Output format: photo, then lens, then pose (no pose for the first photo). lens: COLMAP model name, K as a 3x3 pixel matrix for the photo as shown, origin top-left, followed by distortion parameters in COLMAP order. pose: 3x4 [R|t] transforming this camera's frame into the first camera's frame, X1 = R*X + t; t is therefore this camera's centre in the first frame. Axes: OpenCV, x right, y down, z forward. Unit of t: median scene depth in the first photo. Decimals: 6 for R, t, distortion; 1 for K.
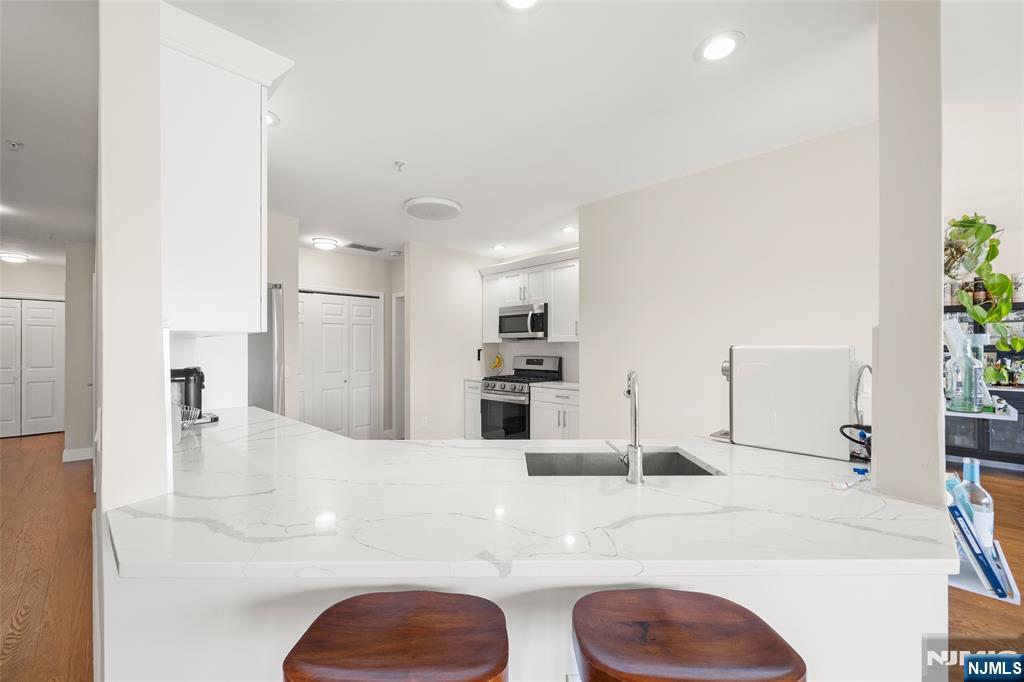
lens RADIAL K [[415.2, 0, 510.8], [0, 415.2, 347.8], [0, 0, 1]] dist [0.000272, 0.000059]
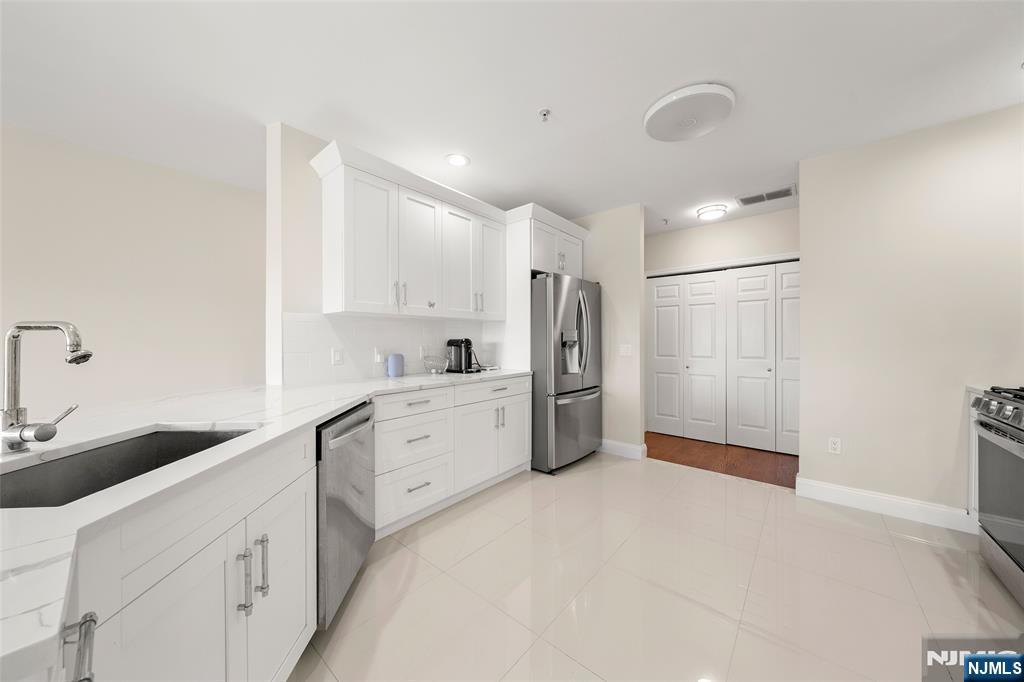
lens RADIAL K [[346.3, 0, 512.0], [0, 346.3, 341.0], [0, 0, 1]] dist [0.000391, 0.000048]
pose [[0.084095, -0.010666, -0.996401, 0.267357], [0.000741, 0.999943, -0.010641, 0.034374], [0.996457, 0.000156, 0.084099, 0.516356]]
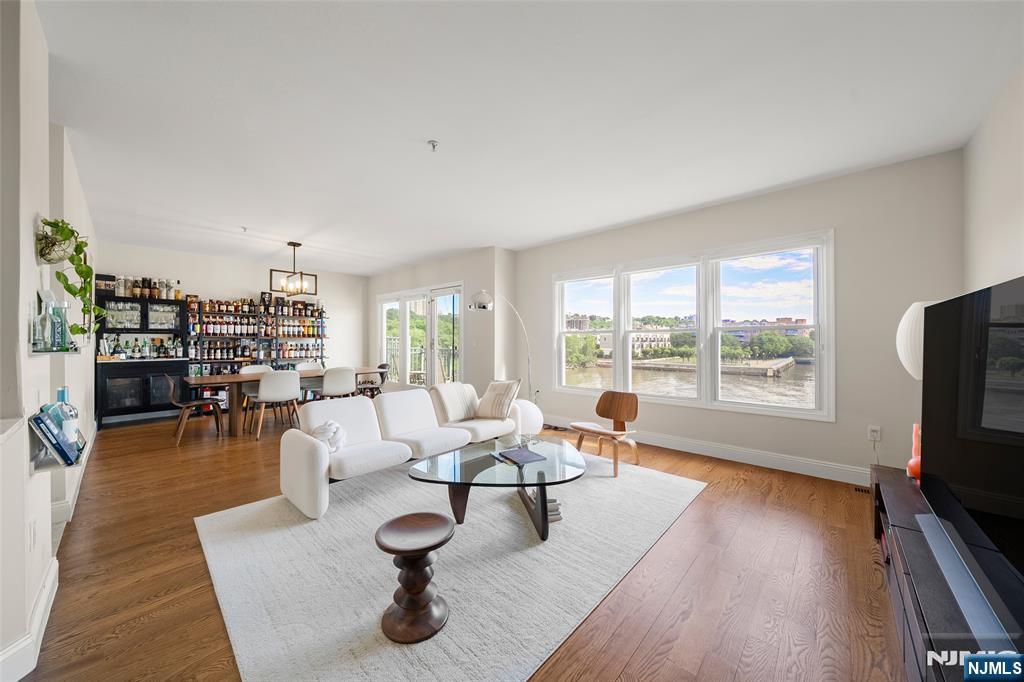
lens RADIAL K [[352.4, 0, 510.0], [0, 352.4, 342.1], [0, 0, 1]] dist [-0.000567, 0.000052]
pose [[-0.033843, -0.008518, 0.999391, -0.044359], [-0.002442, 0.999961, 0.008441, 0.022983], [-0.999424, -0.002155, -0.033862, -0.128567]]
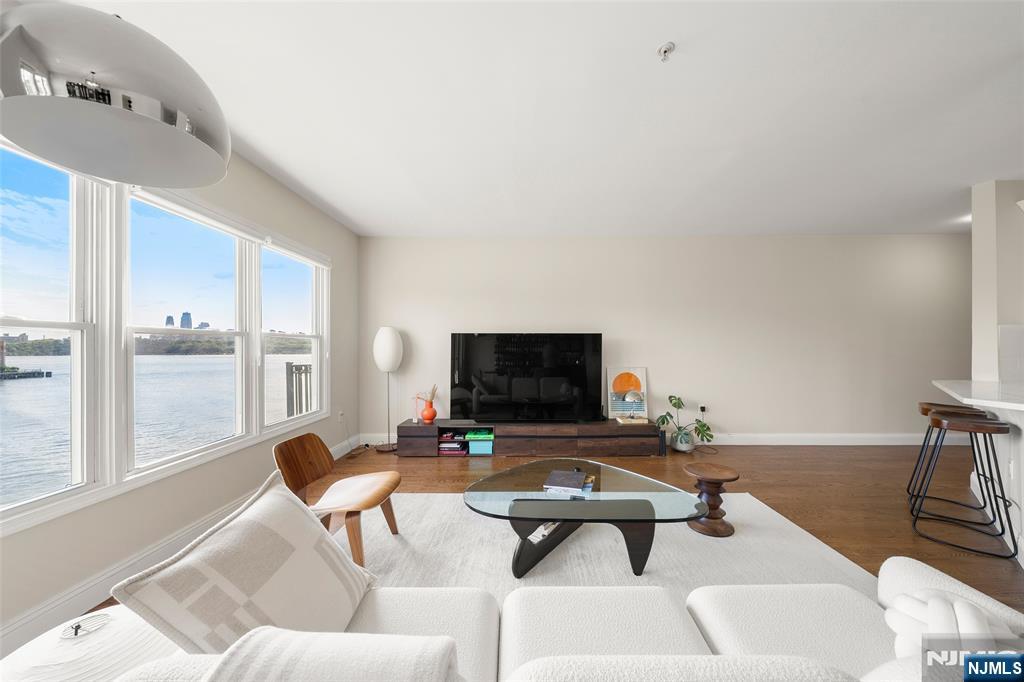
lens RADIAL K [[354.7, 0, 513.5], [0, 354.7, 348.7], [0, 0, 1]] dist [0.000081, 0.000071]
pose [[-0.720895, 0.000126, -0.693044, 0.826220], [0.004426, 0.999980, -0.004422, 0.029776], [0.693030, -0.006255, -0.720882, 0.111530]]
